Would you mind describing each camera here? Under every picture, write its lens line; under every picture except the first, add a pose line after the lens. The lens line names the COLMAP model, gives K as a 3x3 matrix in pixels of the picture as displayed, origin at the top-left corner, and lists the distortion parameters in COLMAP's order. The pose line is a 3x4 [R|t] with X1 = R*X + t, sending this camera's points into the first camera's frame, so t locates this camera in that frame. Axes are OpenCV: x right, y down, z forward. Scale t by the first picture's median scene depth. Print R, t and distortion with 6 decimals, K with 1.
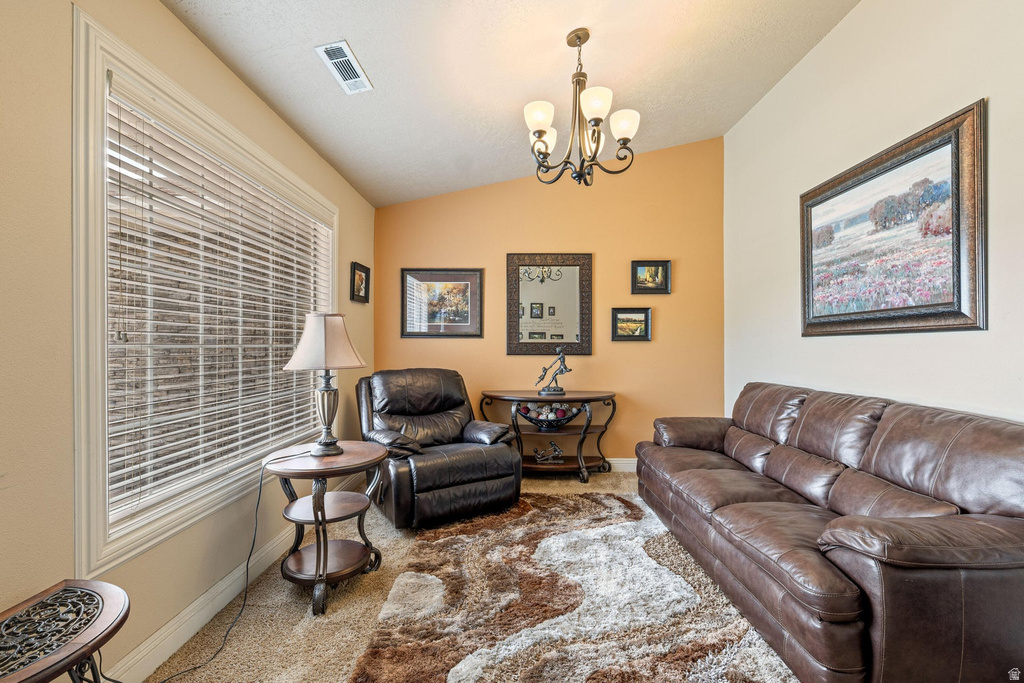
lens RADIAL K [[465.2, 0, 511.7], [0, 465.2, 346.9], [0, 0, 1]] dist [0.000570, 0.000018]
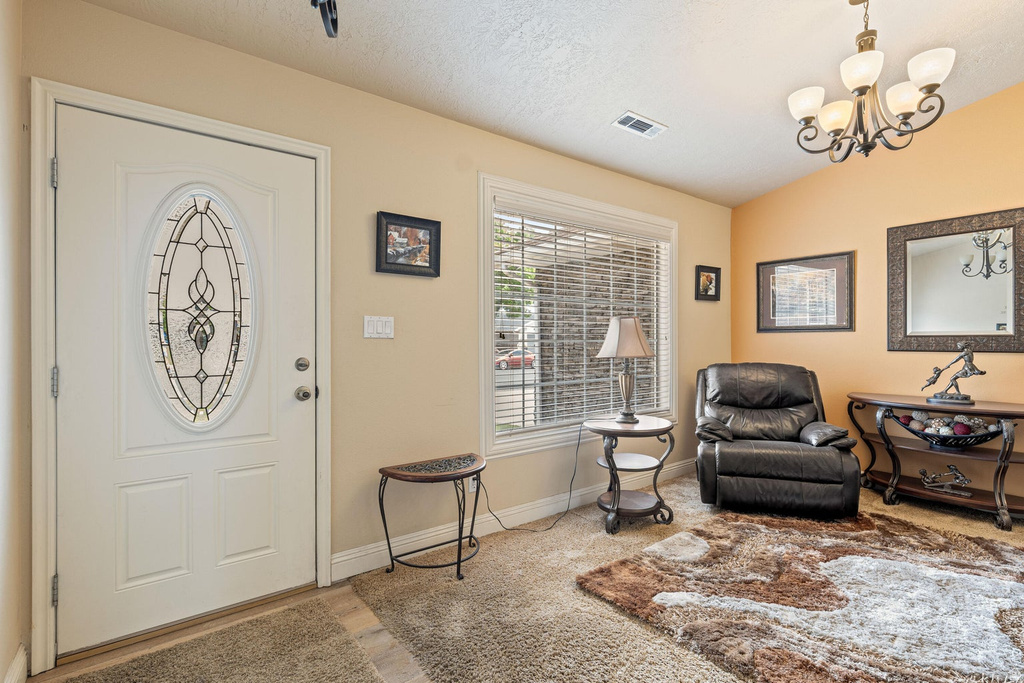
lens RADIAL K [[486.5, 0, 509.4], [0, 486.5, 345.7], [0, 0, 1]] dist [0.002315, 0.000813]
pose [[0.614561, 0.003889, -0.788860, 0.387573], [0.000244, 0.999987, 0.005120, 0.004533], [0.788870, -0.003339, 0.614552, -0.091446]]
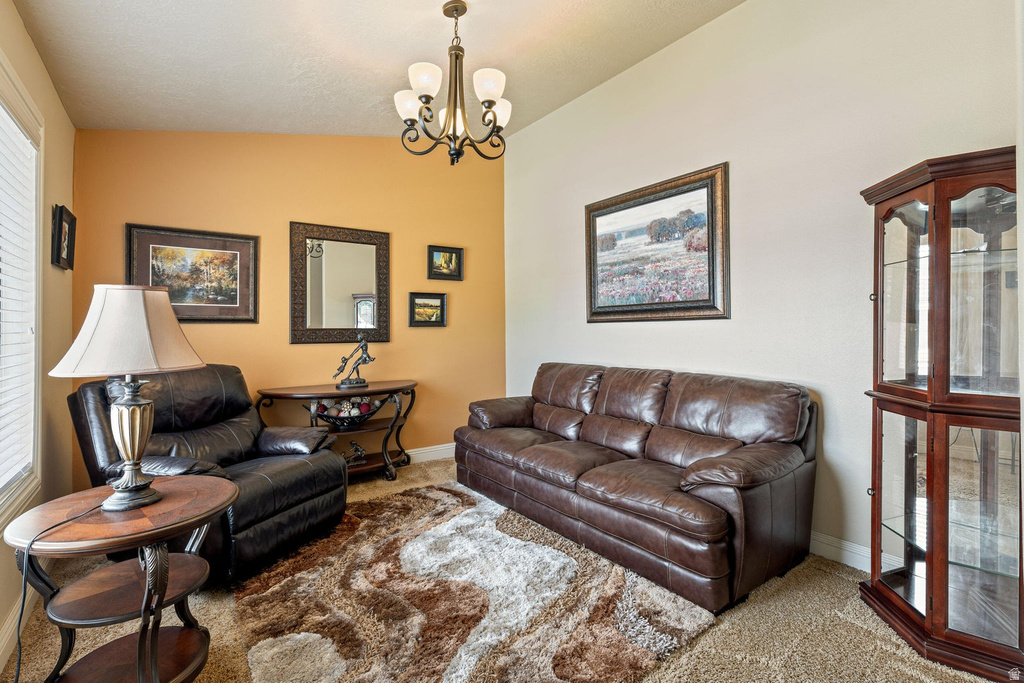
lens RADIAL K [[476.4, 0, 512.0], [0, 476.4, 329.5], [0, 0, 1]] dist [-0.000607, -0.000323]
pose [[0.808195, -0.005243, 0.588892, -0.284539], [0.008876, 0.999955, -0.003279, -0.003092], [-0.588848, 0.007877, 0.808205, 0.127744]]
